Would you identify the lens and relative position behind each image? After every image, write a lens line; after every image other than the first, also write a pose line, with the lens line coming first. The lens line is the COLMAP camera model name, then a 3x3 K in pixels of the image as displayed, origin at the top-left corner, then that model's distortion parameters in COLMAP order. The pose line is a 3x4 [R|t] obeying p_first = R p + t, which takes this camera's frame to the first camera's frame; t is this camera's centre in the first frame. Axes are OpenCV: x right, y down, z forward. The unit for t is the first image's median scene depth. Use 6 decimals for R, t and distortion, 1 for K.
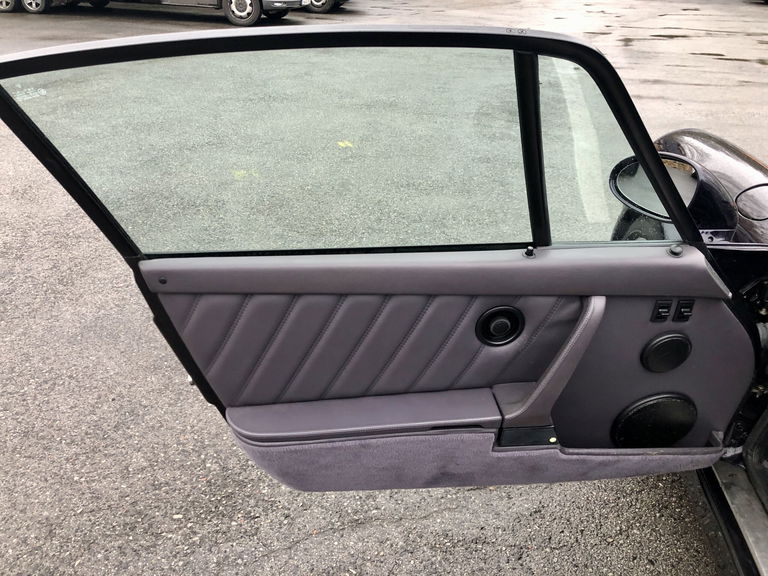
lens RADIAL K [[637.2, 0, 384.2], [0, 637.2, 282.9], [0, 0, 1]] dist [0.014507, -0.005614]
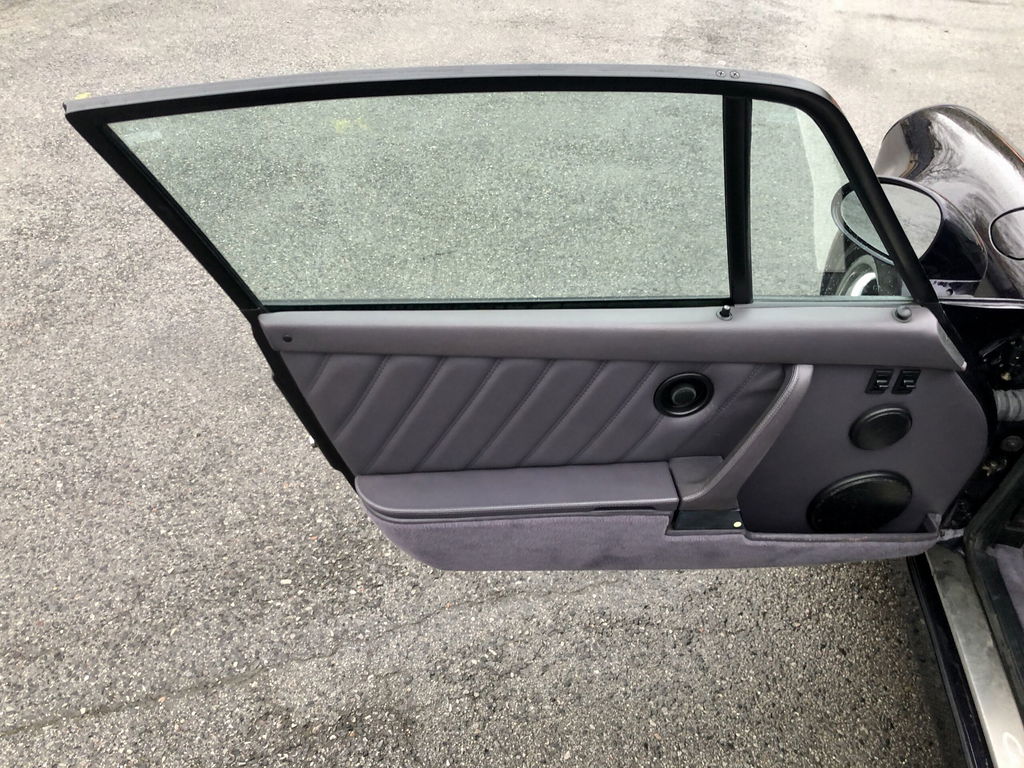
lens RADIAL K [[849.7, 0, 512.0], [0, 849.7, 384.0], [0, 0, 1]] dist [0.006863, -0.000165]
pose [[0.999459, 0.031517, -0.009427, -0.022834], [-0.029720, 0.987929, 0.152027, -0.074857], [0.014104, -0.151664, 0.988331, -0.069948]]
